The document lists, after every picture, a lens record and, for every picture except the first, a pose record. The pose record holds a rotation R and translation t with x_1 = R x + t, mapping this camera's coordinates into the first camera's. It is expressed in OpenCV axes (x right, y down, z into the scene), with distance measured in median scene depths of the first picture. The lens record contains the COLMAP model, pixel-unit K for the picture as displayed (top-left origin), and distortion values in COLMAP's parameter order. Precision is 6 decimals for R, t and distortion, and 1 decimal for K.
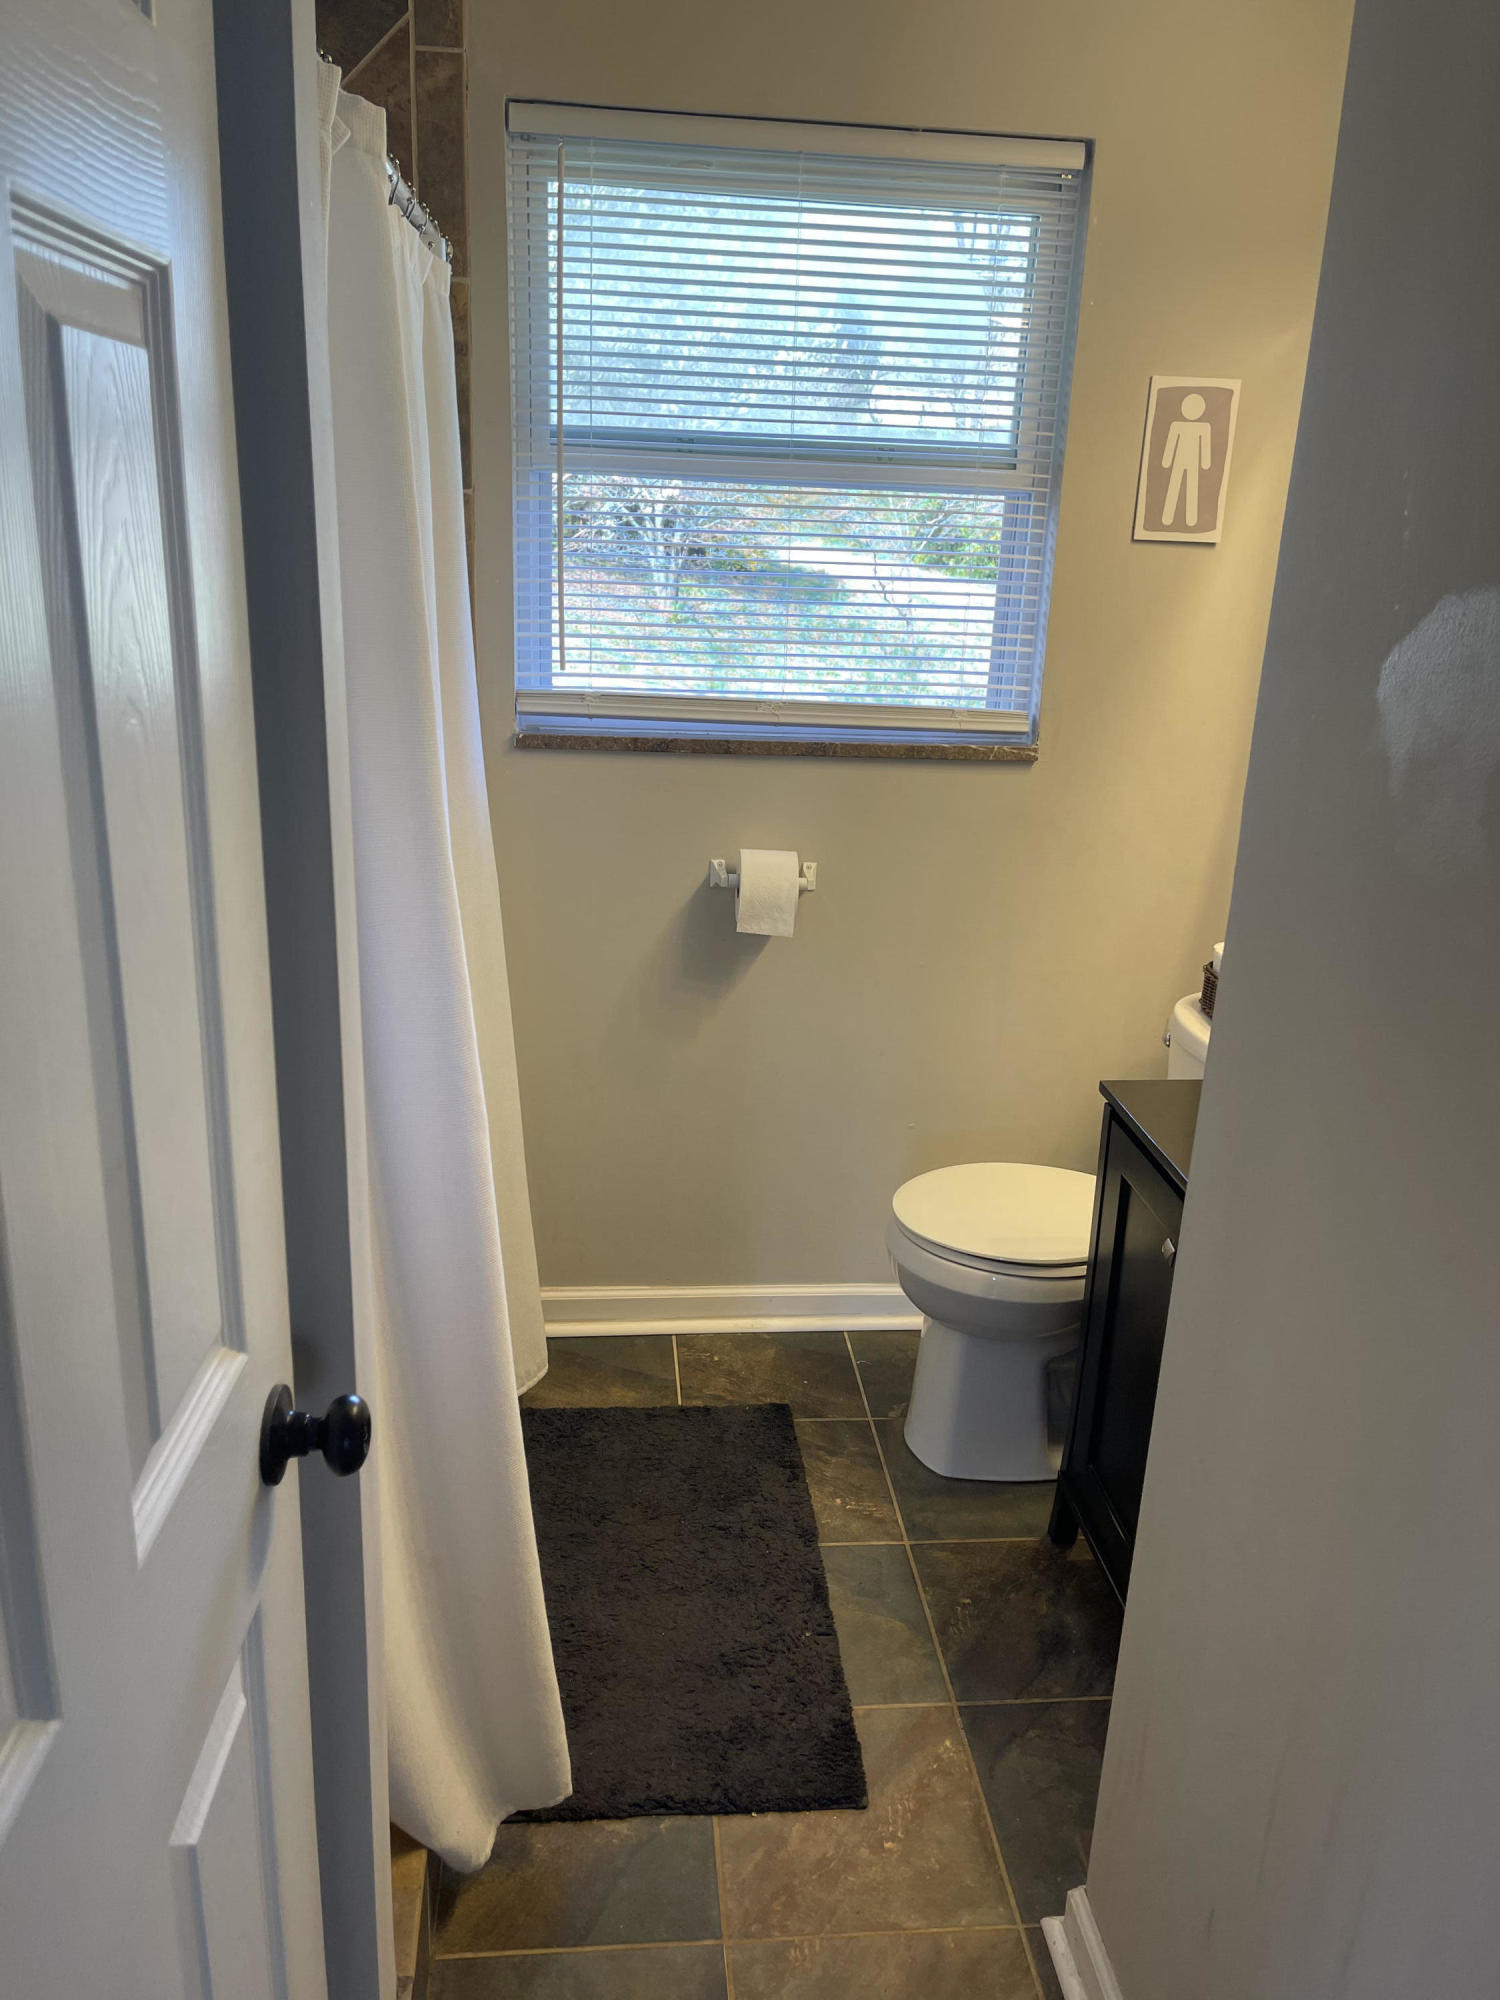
lens RADIAL K [[1558.3, 0, 750.0], [0, 1558.3, 1000.0], [0, 0, 1]] dist [0.133389, -0.175678]
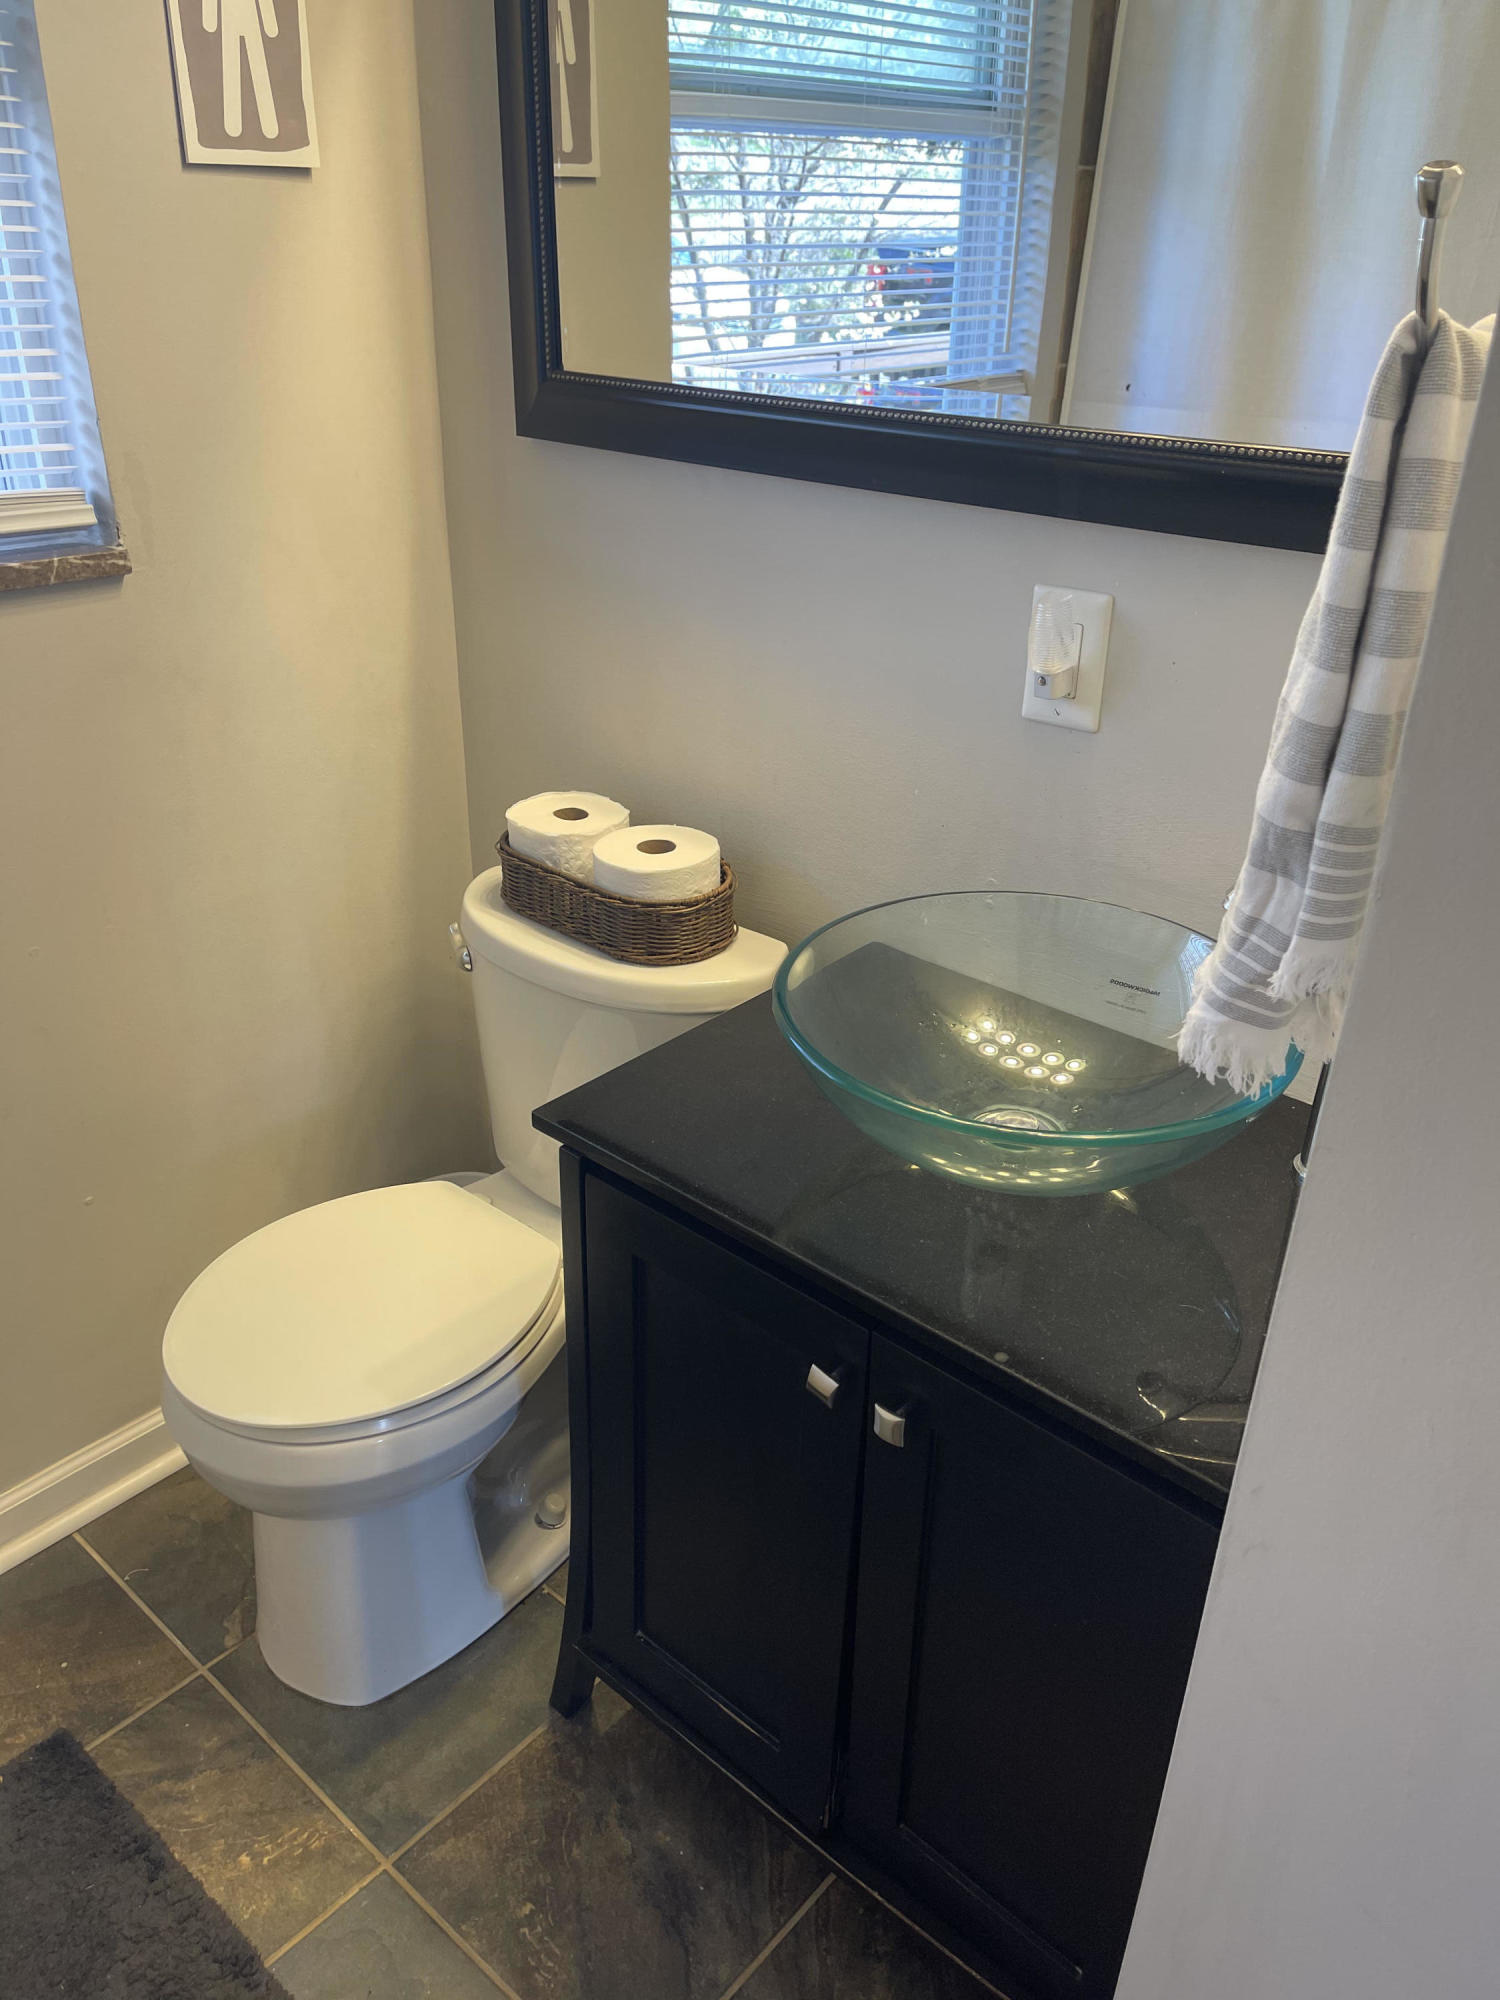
lens RADIAL K [[1558.3, 0, 750.0], [0, 1558.3, 1000.0], [0, 0, 1]] dist [0.133389, -0.175678]
pose [[0.737717, -0.332043, 0.587811, -0.051009], [0.225219, 0.941853, 0.249379, -0.102560], [-0.636436, -0.051585, 0.769603, 0.404633]]
